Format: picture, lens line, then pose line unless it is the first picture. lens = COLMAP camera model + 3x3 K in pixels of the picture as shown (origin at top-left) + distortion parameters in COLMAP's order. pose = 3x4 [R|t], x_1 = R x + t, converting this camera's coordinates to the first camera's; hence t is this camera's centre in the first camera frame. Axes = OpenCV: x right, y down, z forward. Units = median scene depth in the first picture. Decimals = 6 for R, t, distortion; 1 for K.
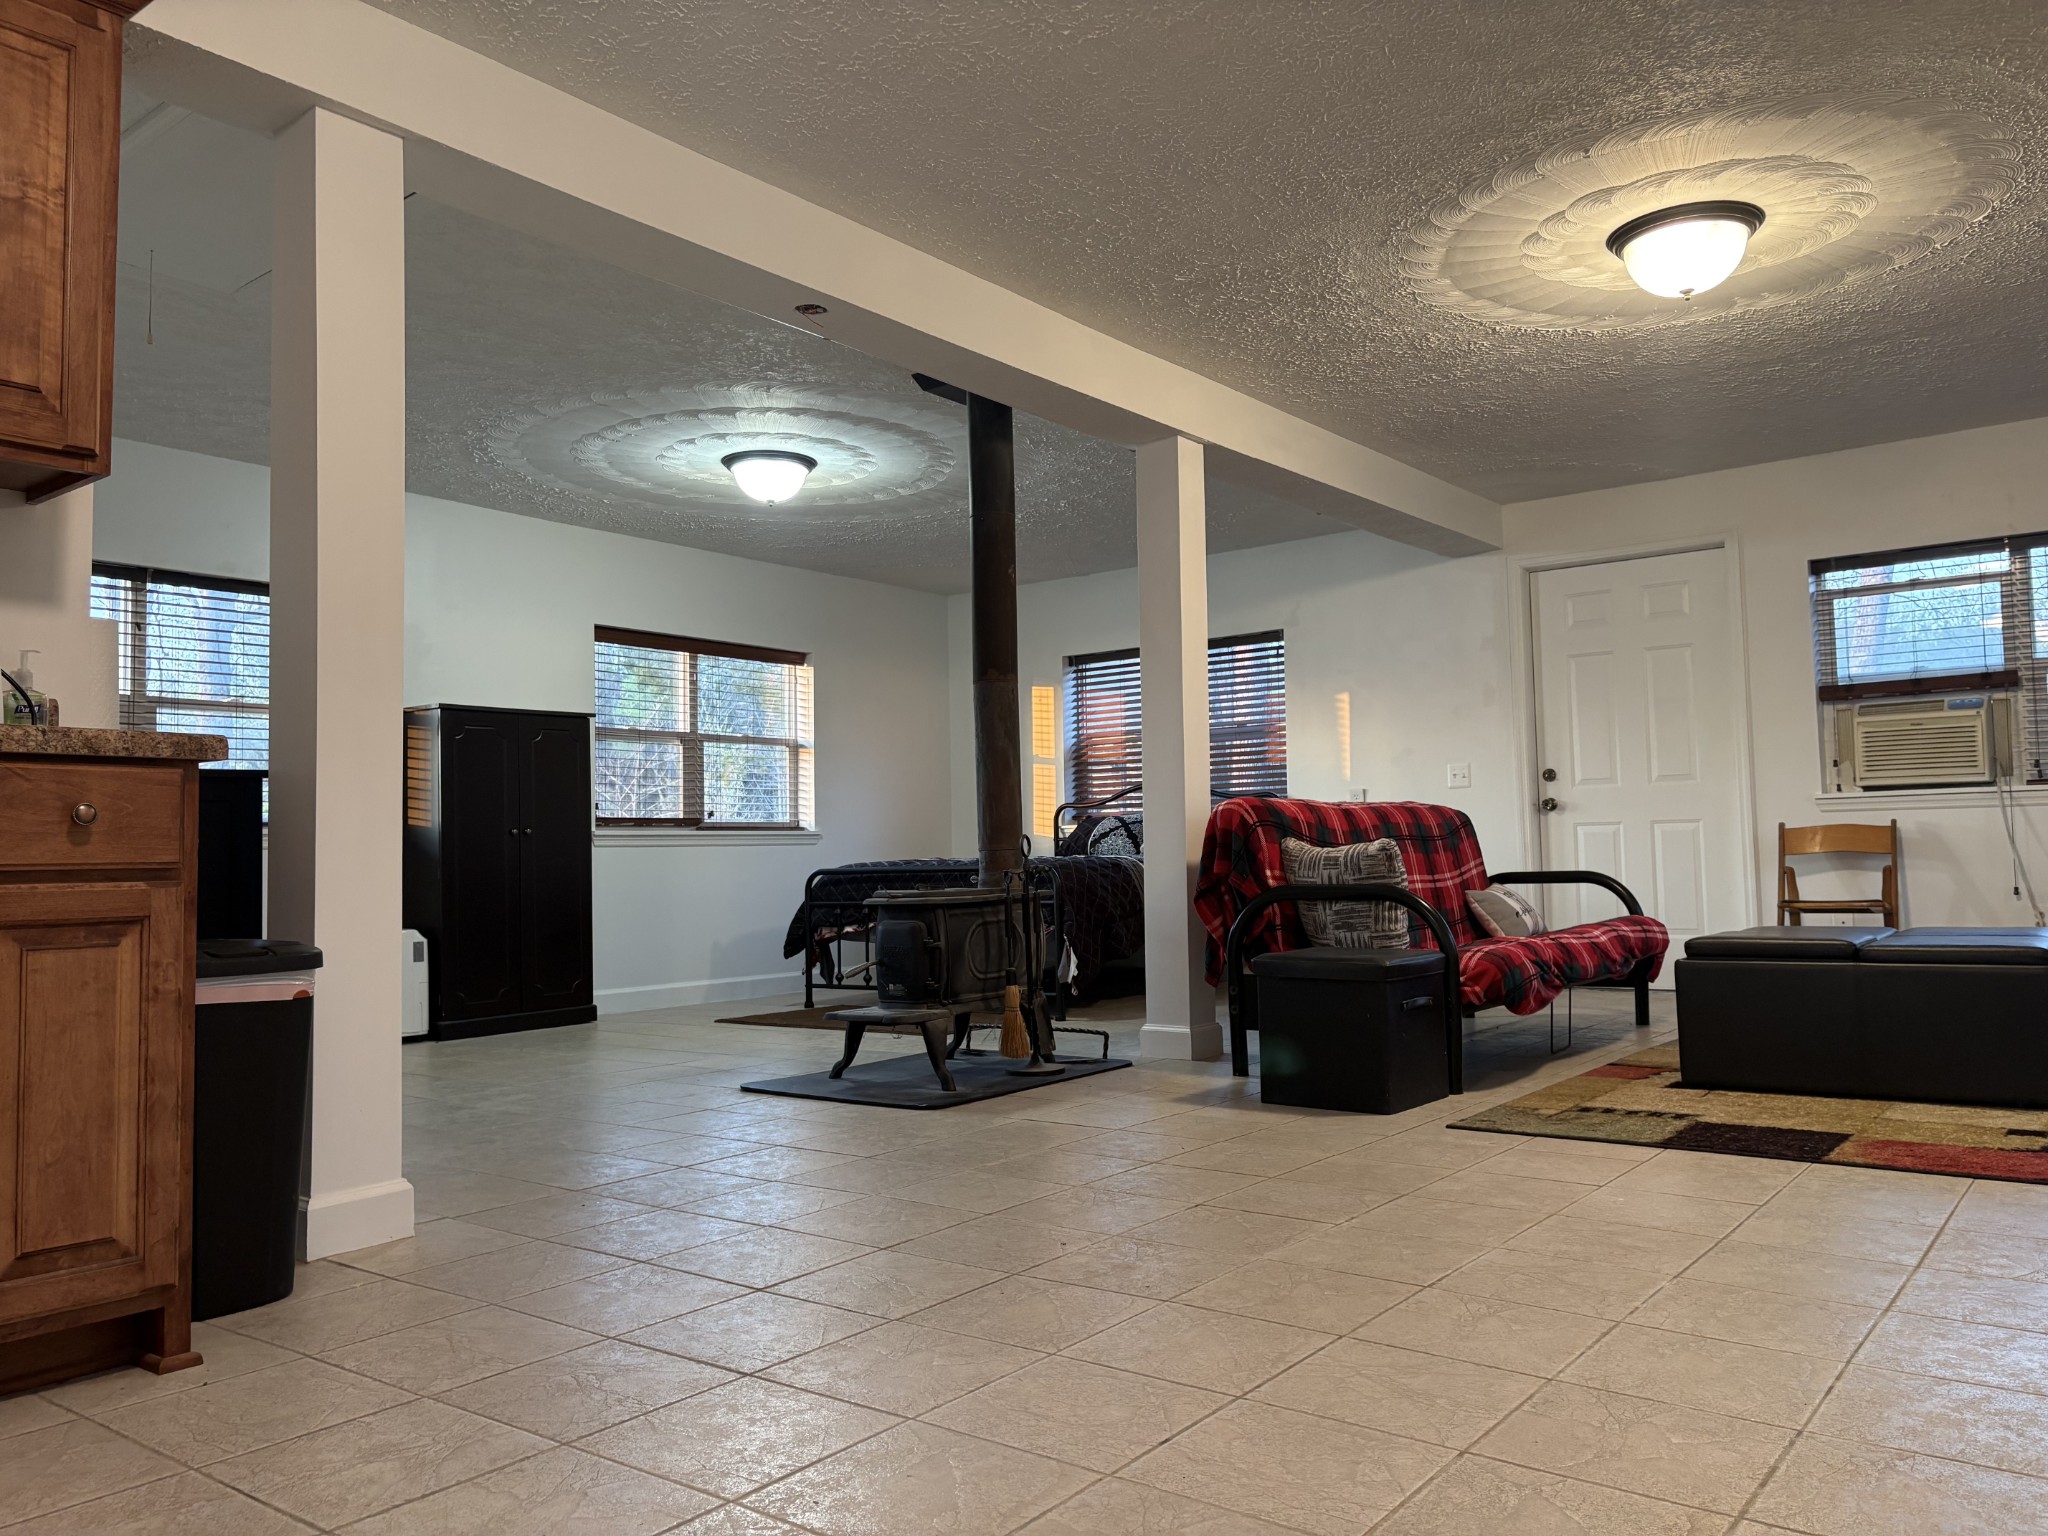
lens RADIAL K [[1530.0, 0, 1024.0], [0, 1530.0, 768.0], [0, 0, 1]] dist [0.051546, -0.051678]
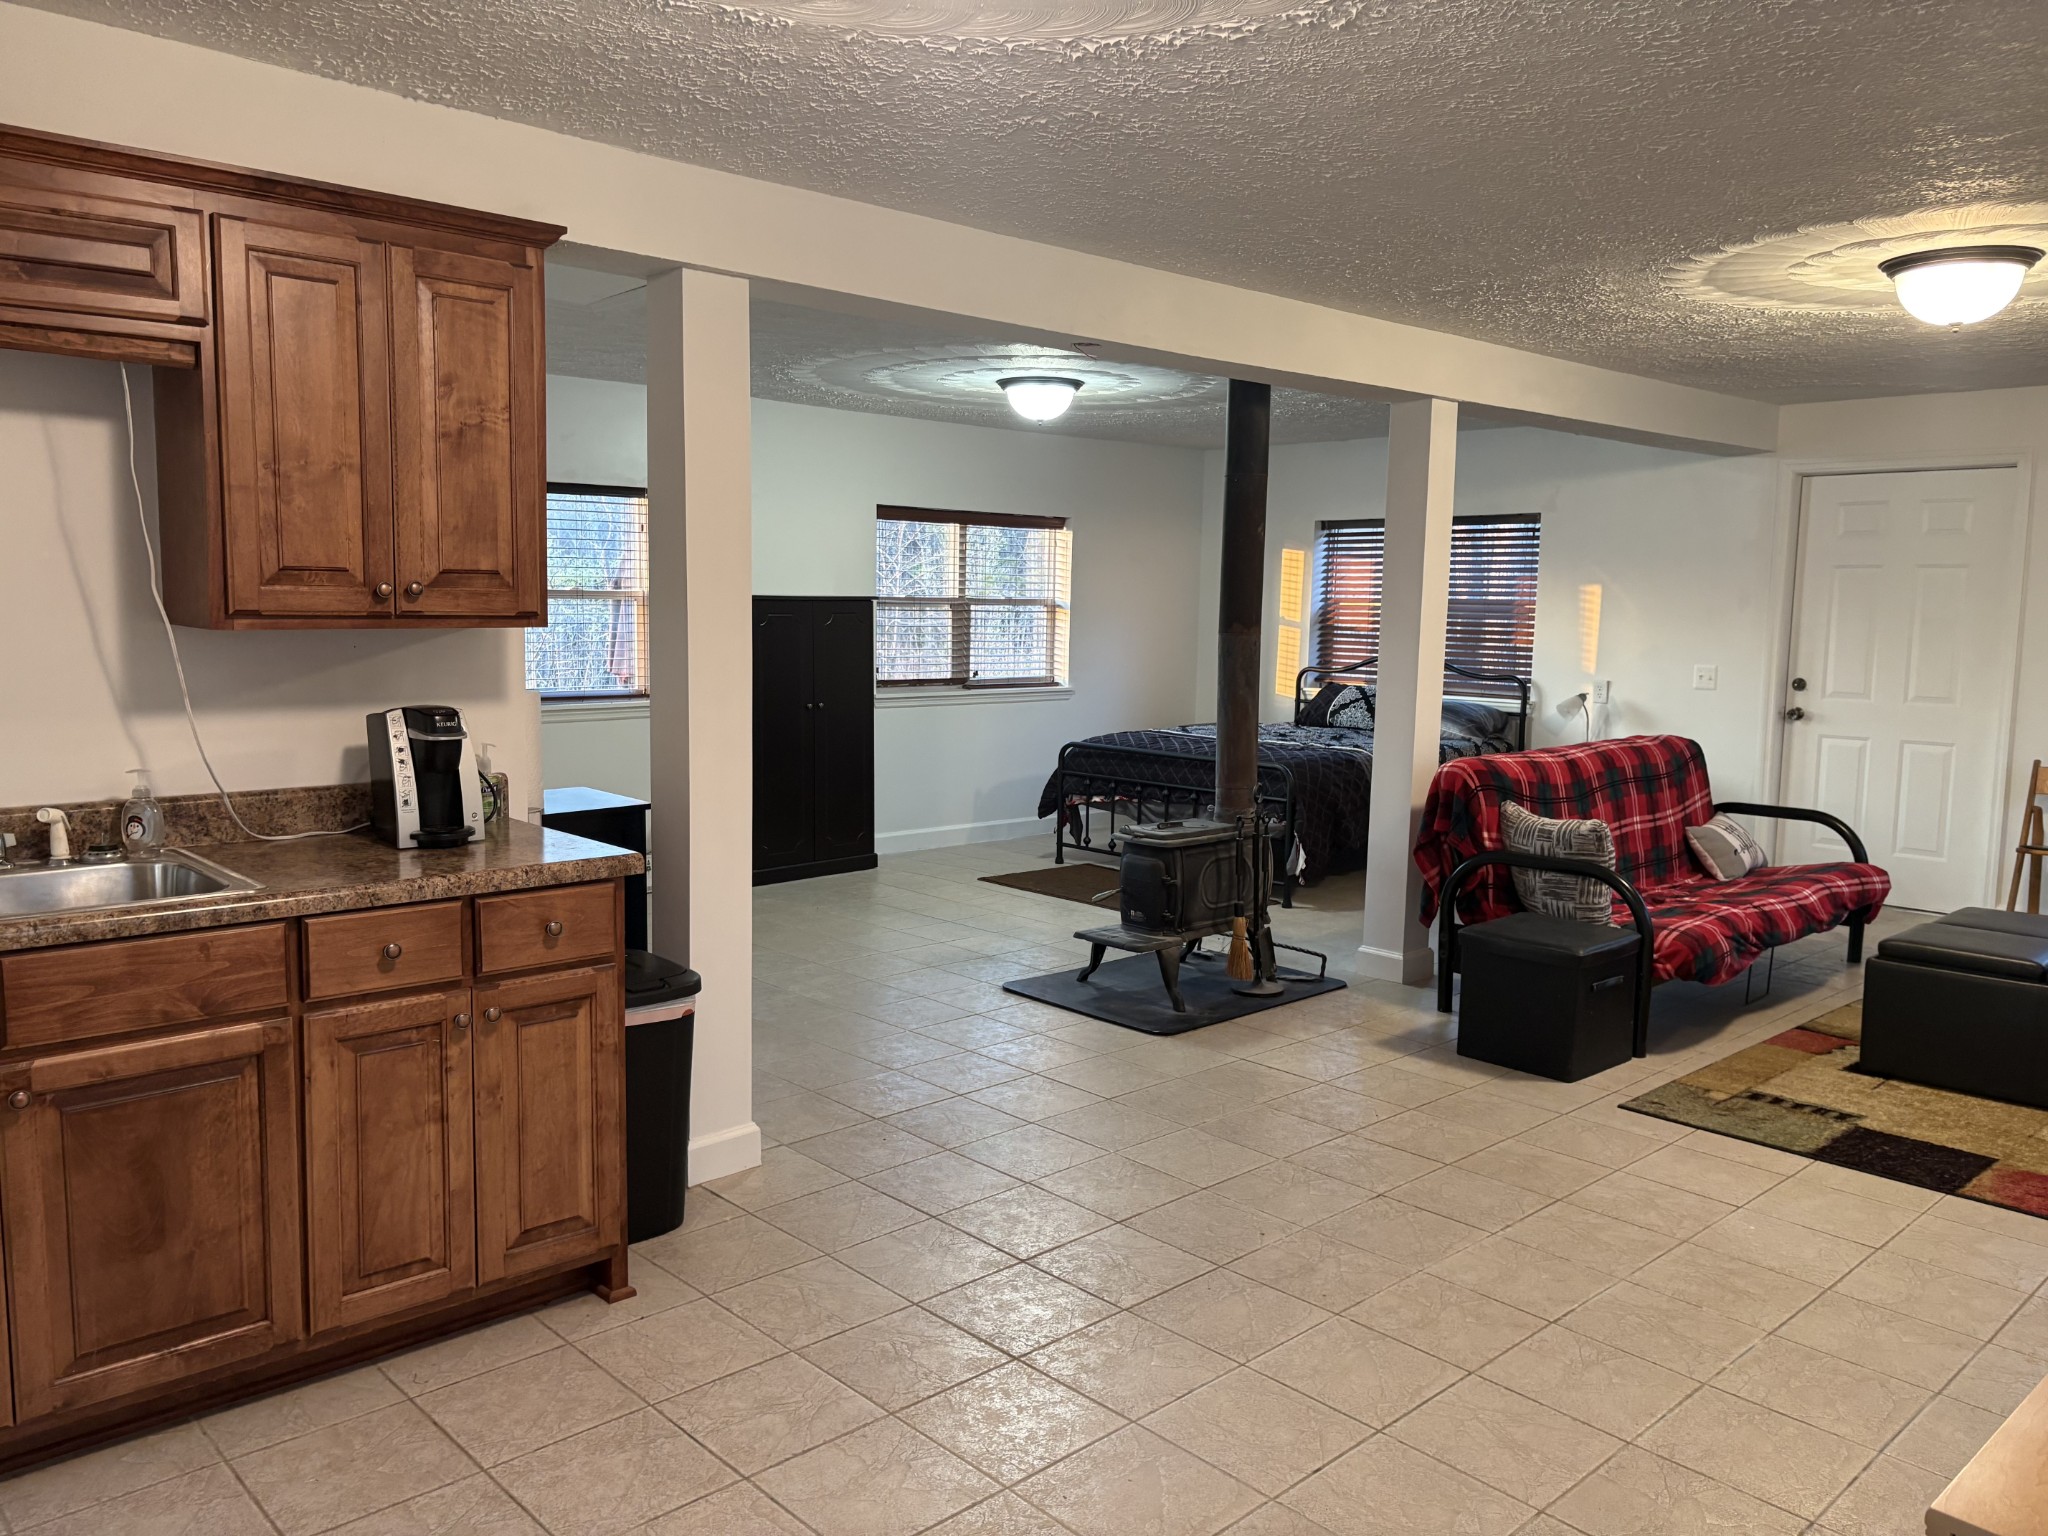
lens RADIAL K [[1528.4, 0, 1021.5], [0, 1528.4, 764.3], [0, 0, 1]] dist [0.063145, -0.068769]
pose [[0.985968, 0.054944, -0.157633, 0.005928], [-0.026798, 0.984132, 0.175405, -0.171398], [0.164769, -0.168720, 0.971795, -0.112447]]
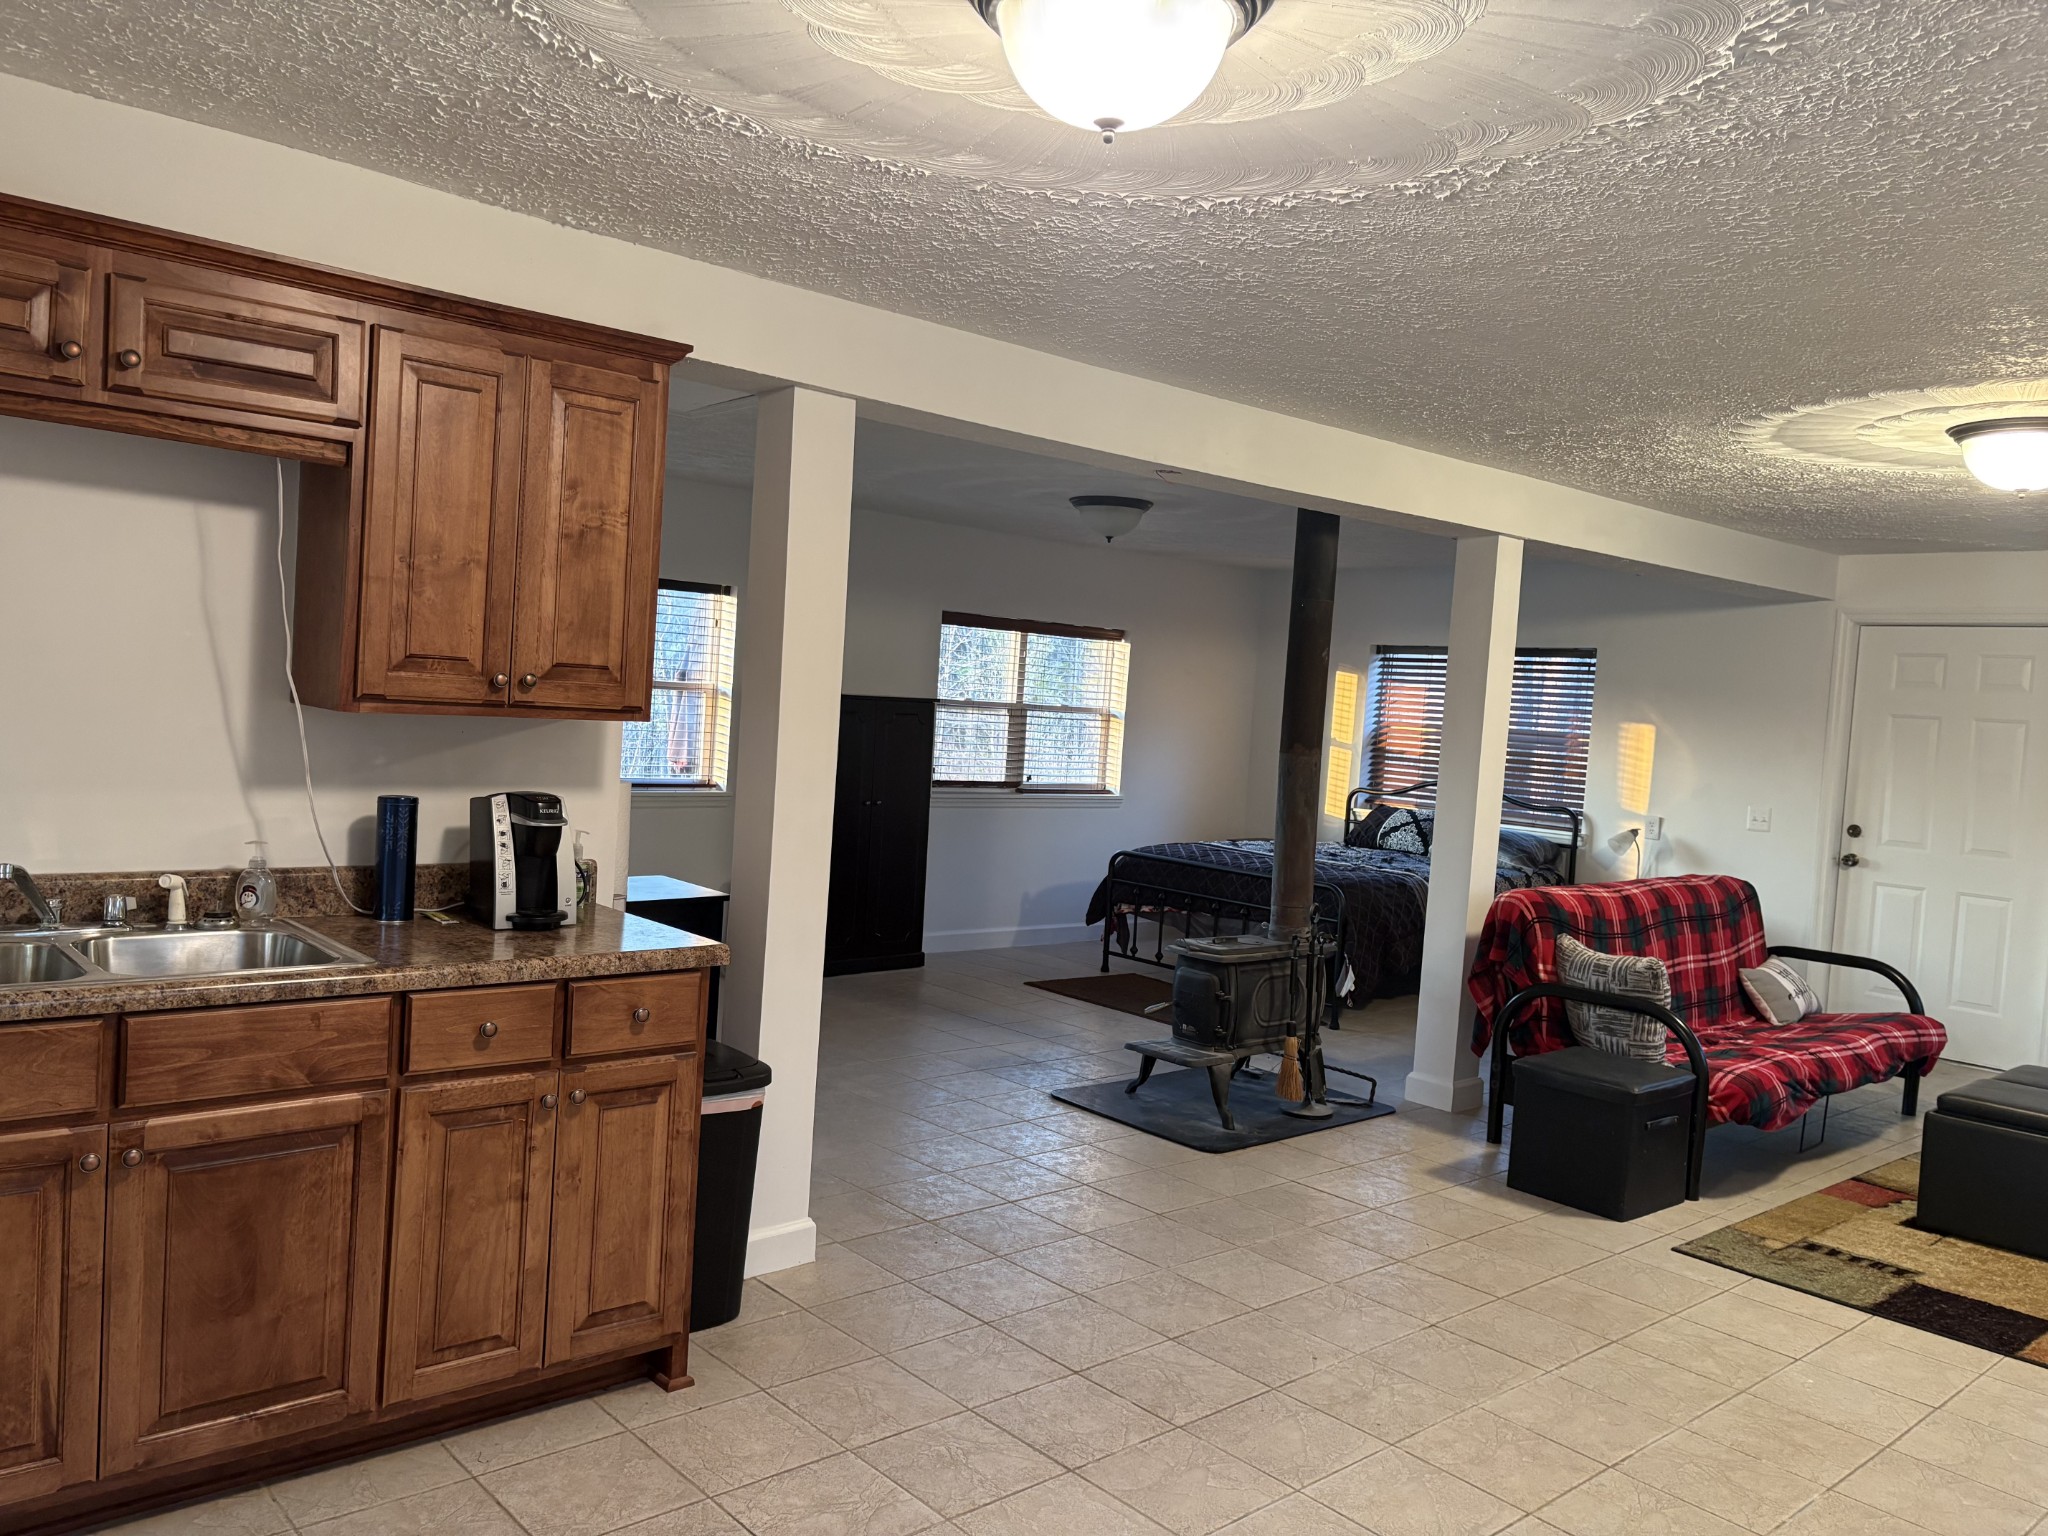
lens RADIAL K [[1530.0, 0, 1024.0], [0, 1530.0, 768.0], [0, 0, 1]] dist [0.051546, -0.051678]
pose [[0.978873, 0.091824, -0.182689, -0.012656], [-0.071905, 0.991009, 0.112828, -0.177237], [0.191407, -0.097308, 0.976675, -0.134291]]
